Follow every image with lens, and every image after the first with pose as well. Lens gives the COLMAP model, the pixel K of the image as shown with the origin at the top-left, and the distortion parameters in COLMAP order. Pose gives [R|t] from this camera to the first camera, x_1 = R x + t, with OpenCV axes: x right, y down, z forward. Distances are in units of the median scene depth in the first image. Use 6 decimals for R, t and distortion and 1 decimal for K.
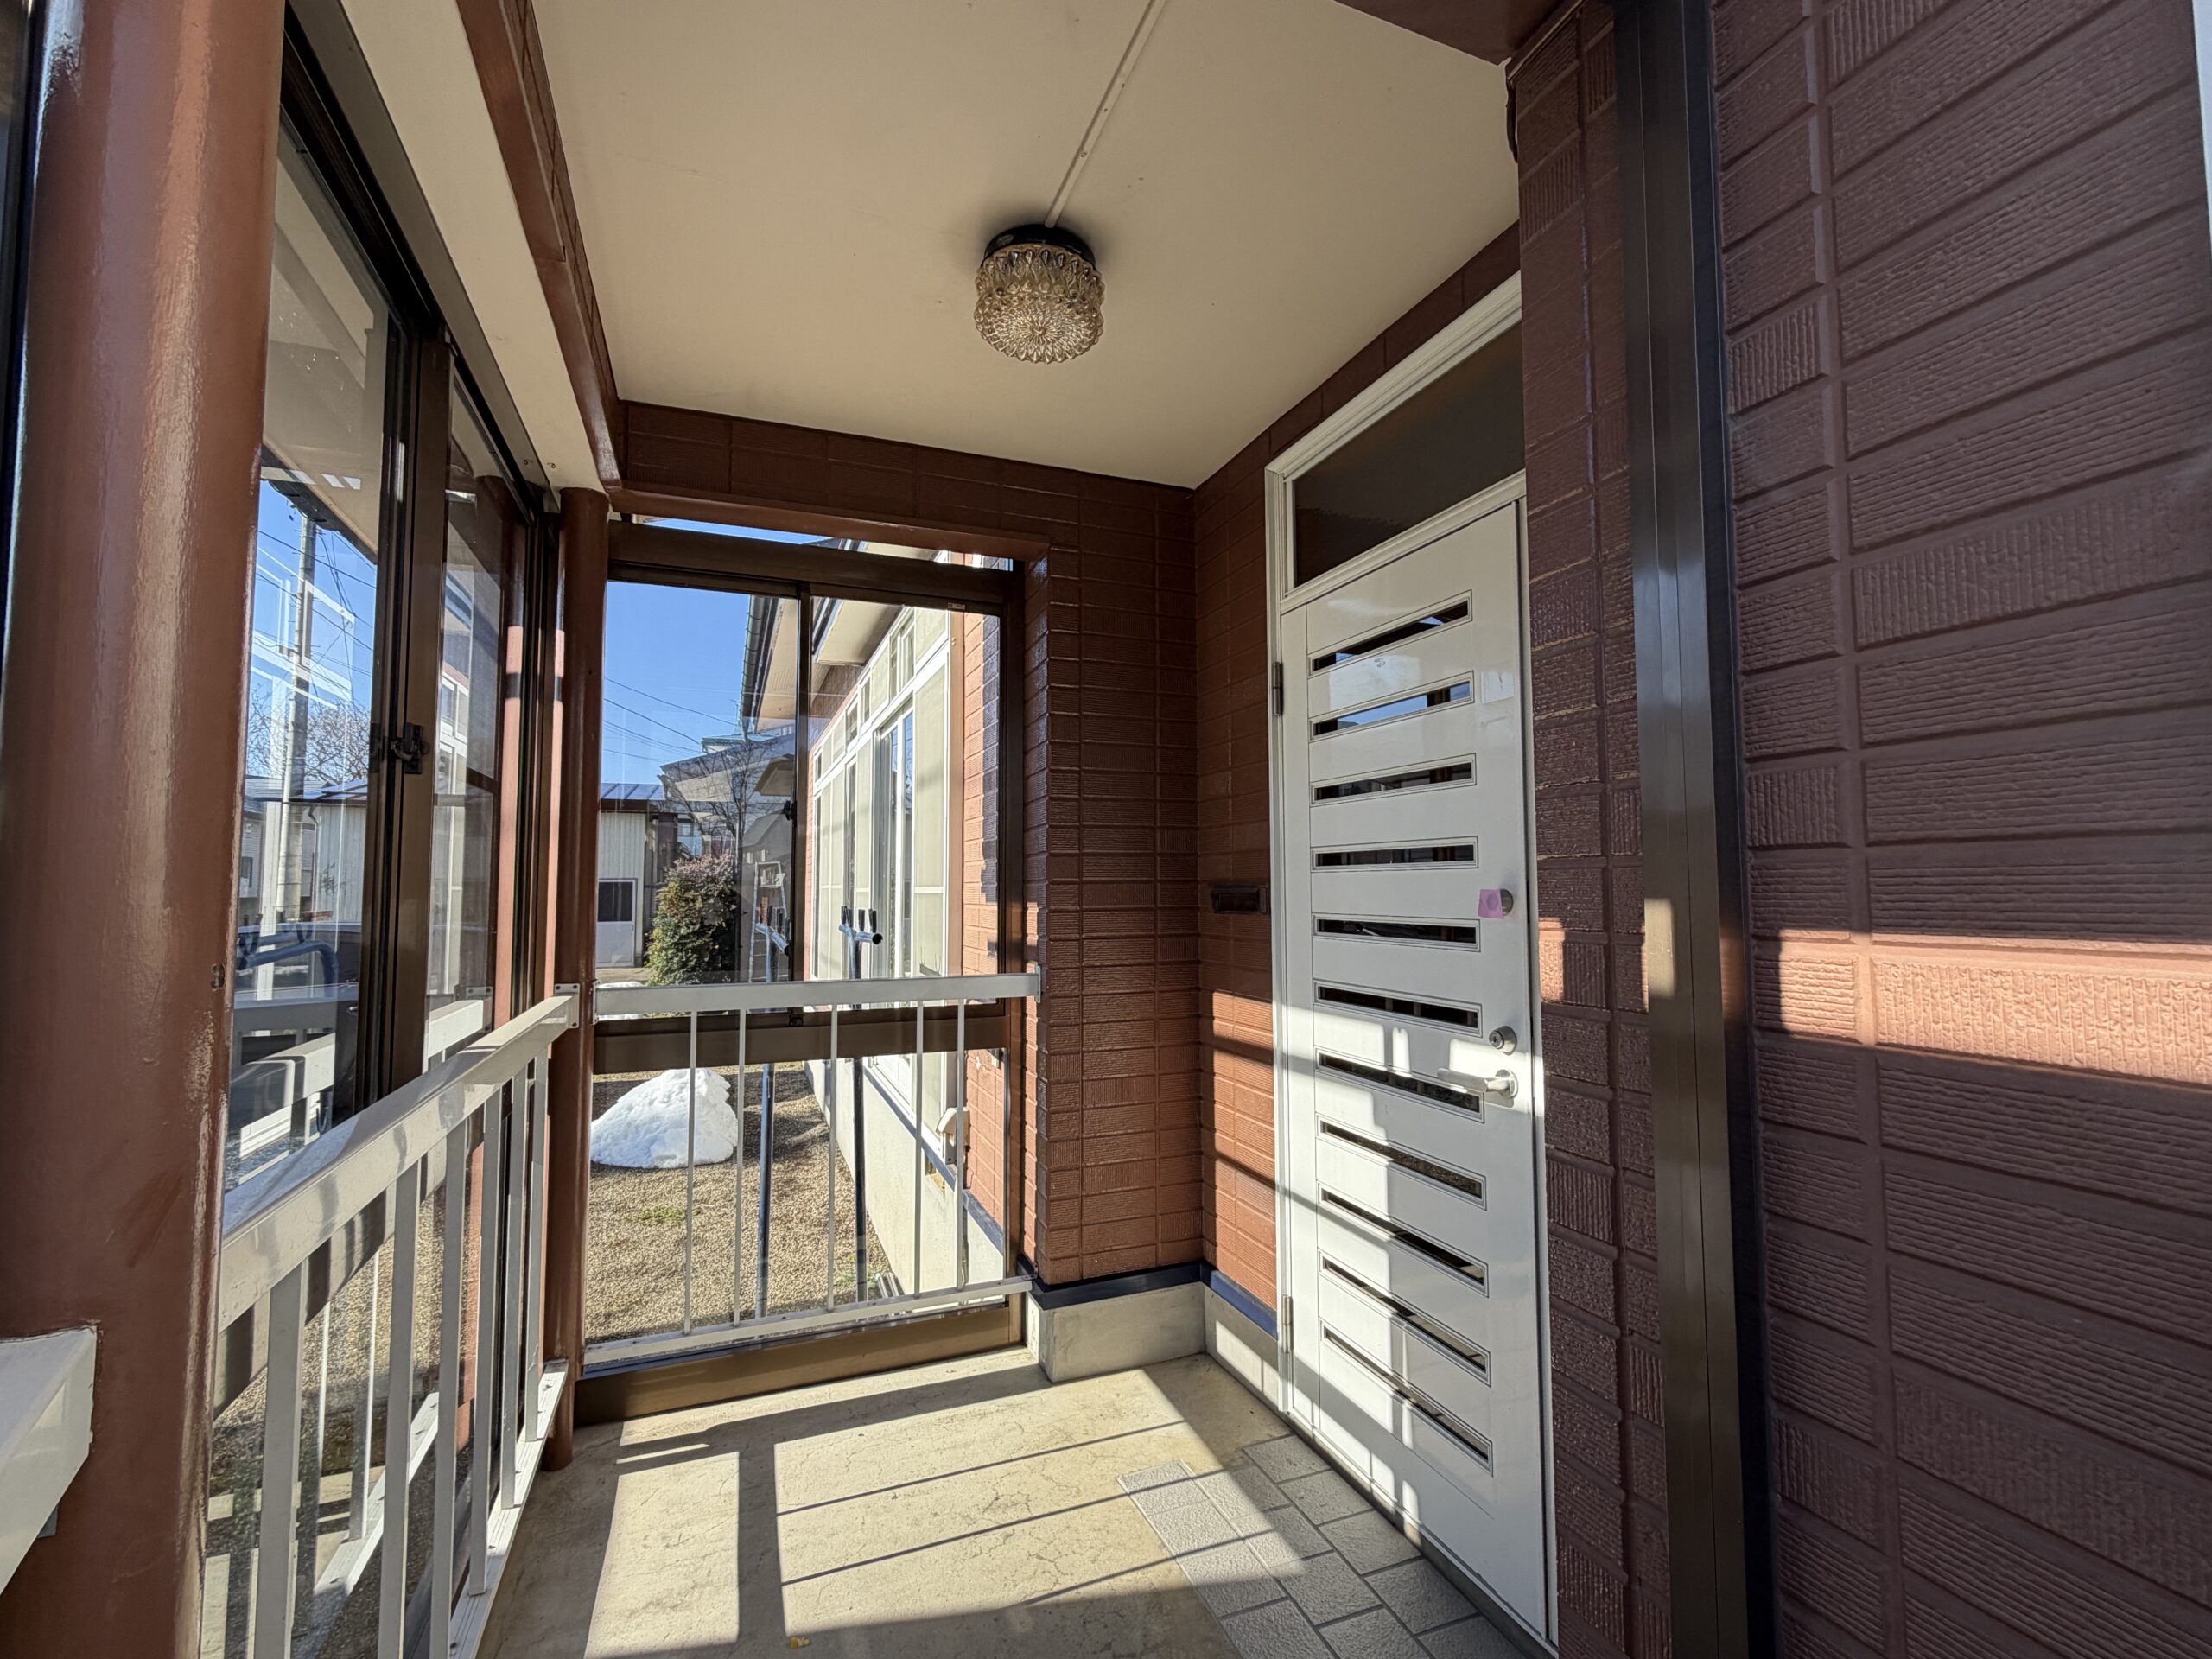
lens RADIAL K [[949.5, 0, 1097.6], [0, 949.5, 830.6], [0, 0, 1]] dist [-0.000963, -0.000026]
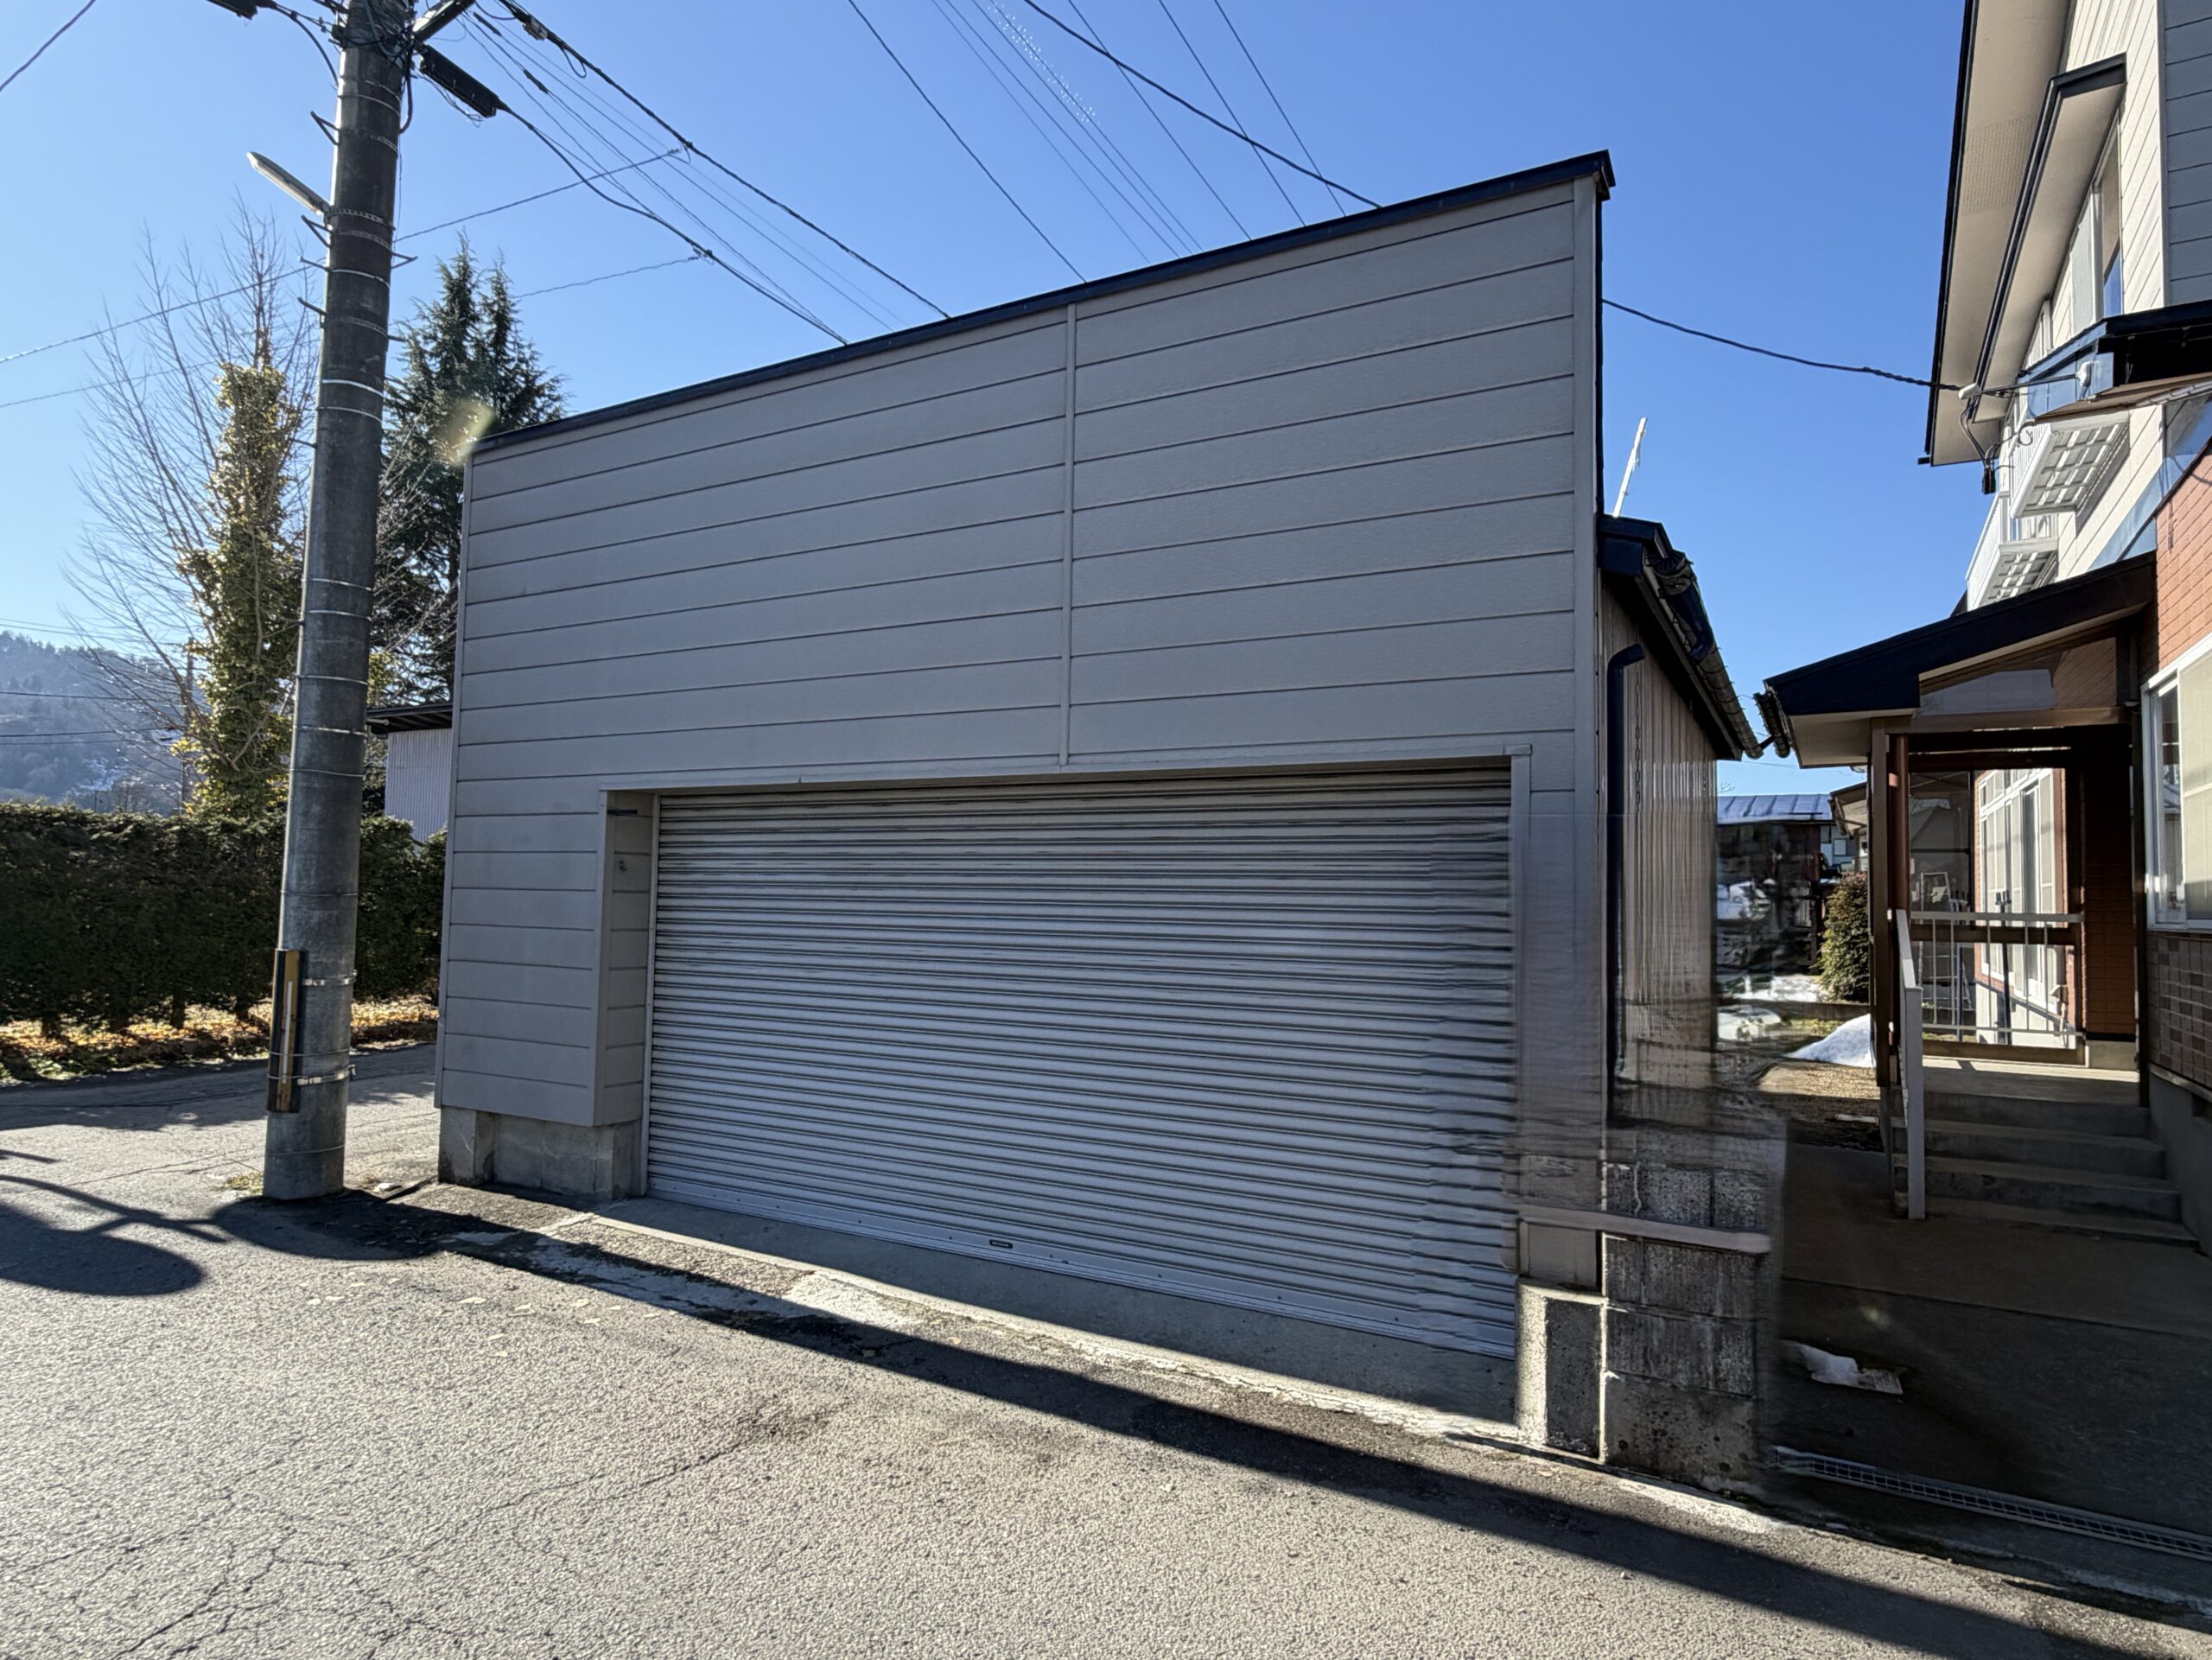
lens RADIAL K [[1245.5, 0, 1102.4], [0, 1245.5, 830.9], [0, 0, 1]] dist [0.006981, 0.000885]
pose [[0.616208, -0.031202, -0.786965, 0.211512], [0.028519, 0.999444, -0.017295, -0.019050], [0.787067, -0.011787, 0.616755, -0.688993]]
